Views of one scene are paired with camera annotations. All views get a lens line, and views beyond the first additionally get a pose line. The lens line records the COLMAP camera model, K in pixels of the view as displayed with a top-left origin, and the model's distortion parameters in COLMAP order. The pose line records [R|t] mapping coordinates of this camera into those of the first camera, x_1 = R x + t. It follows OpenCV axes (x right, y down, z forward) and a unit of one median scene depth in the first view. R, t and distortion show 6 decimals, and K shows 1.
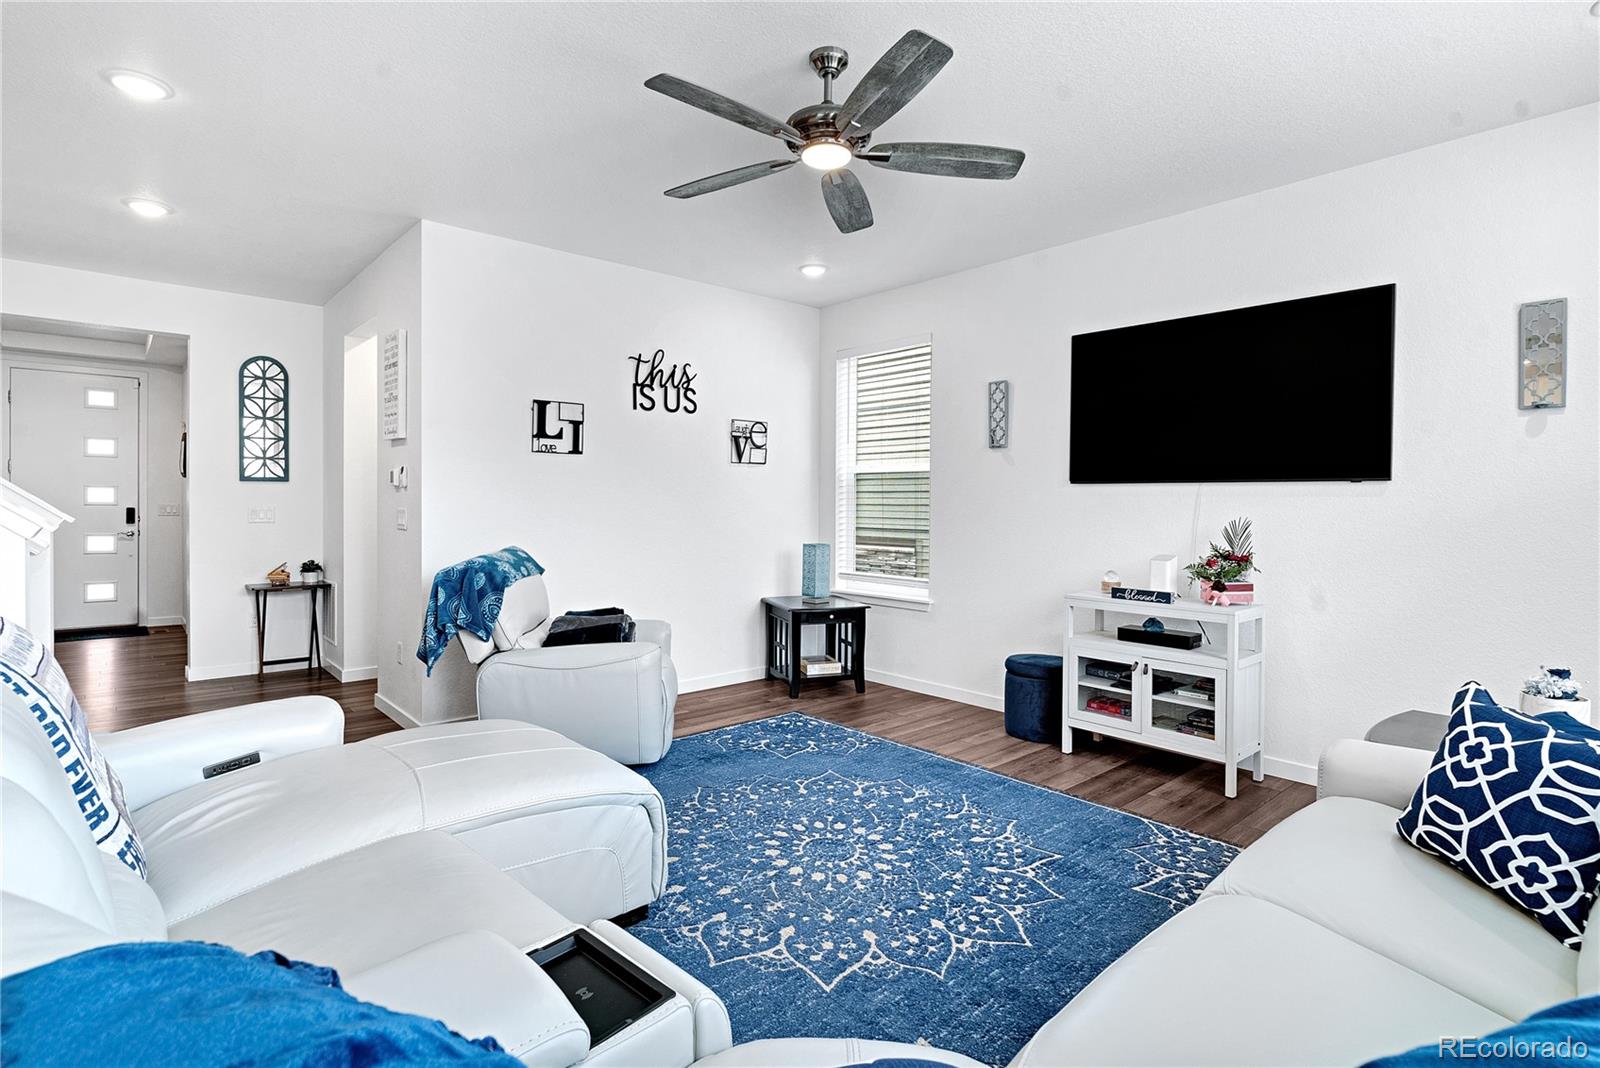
lens RADIAL K [[794.1, 0, 778.4], [0, 794.1, 519.1], [0, 0, 1]] dist [0.002641, 0.002815]
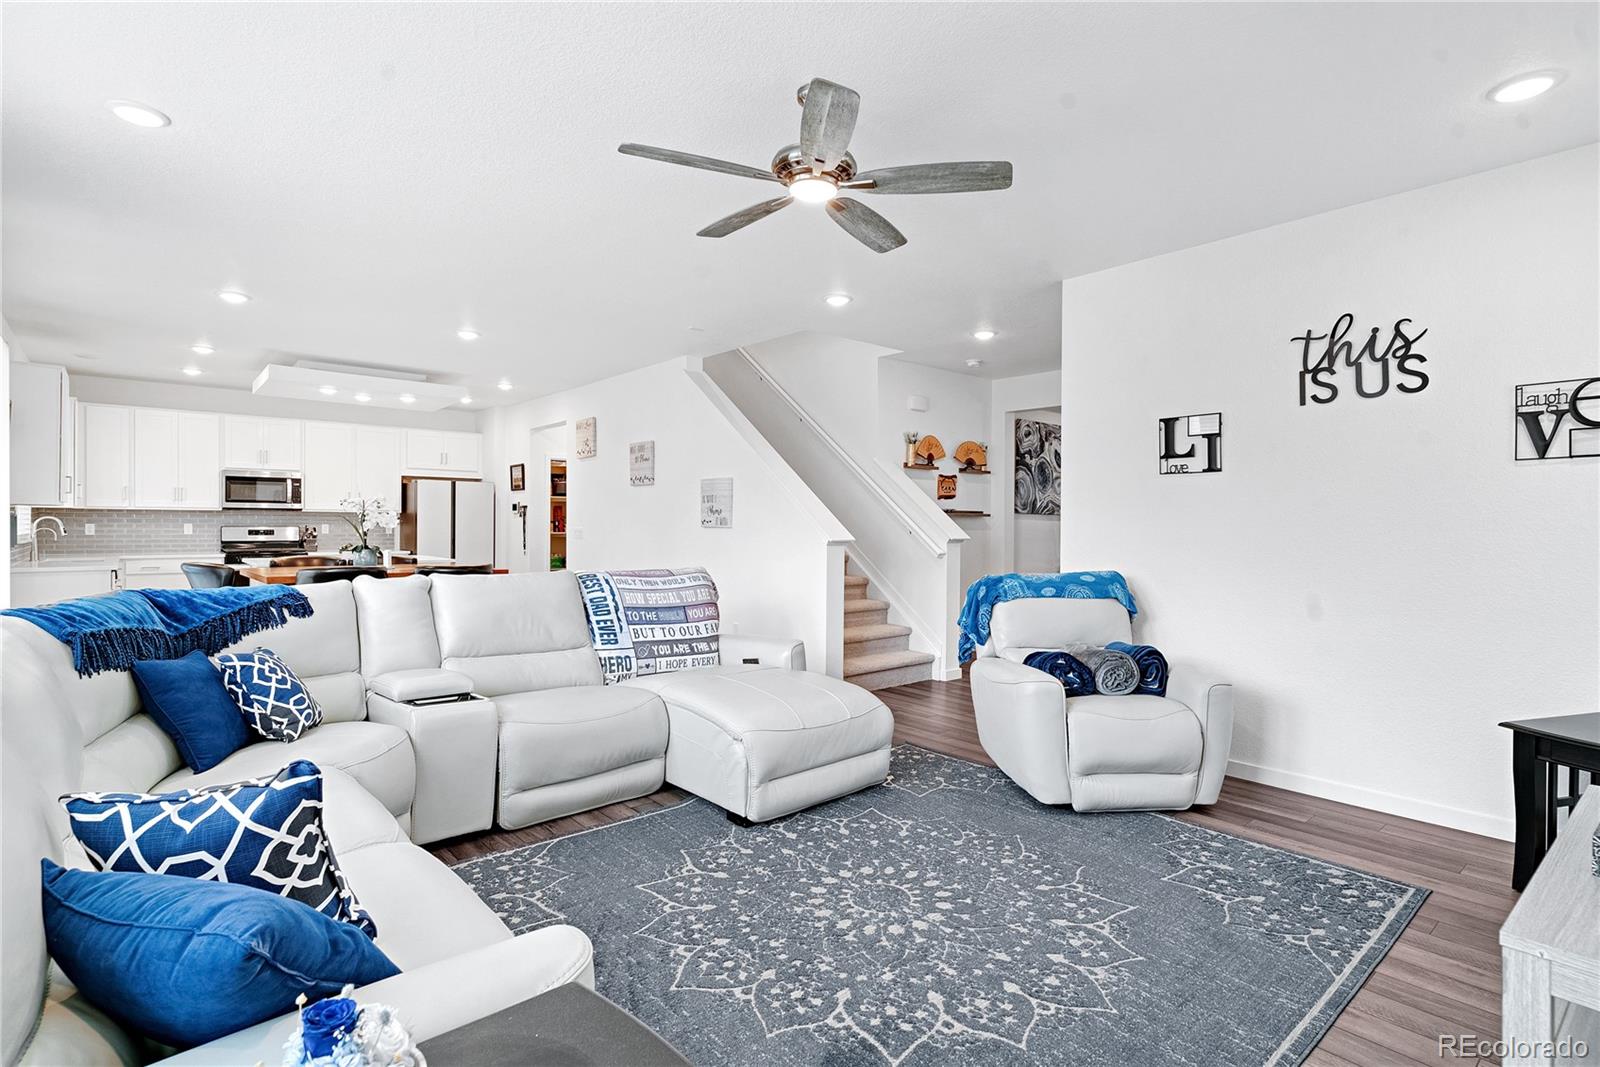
lens RADIAL K [[794.1, 0, 799.8], [0, 794.1, 527.4], [0, 0, 1]] dist [0.002641, 0.002815]
pose [[-0.009256, -0.001753, -0.999956, 0.720497], [-0.025600, 0.999671, -0.001516, -0.009767], [0.999629, 0.025585, -0.009298, 0.653909]]
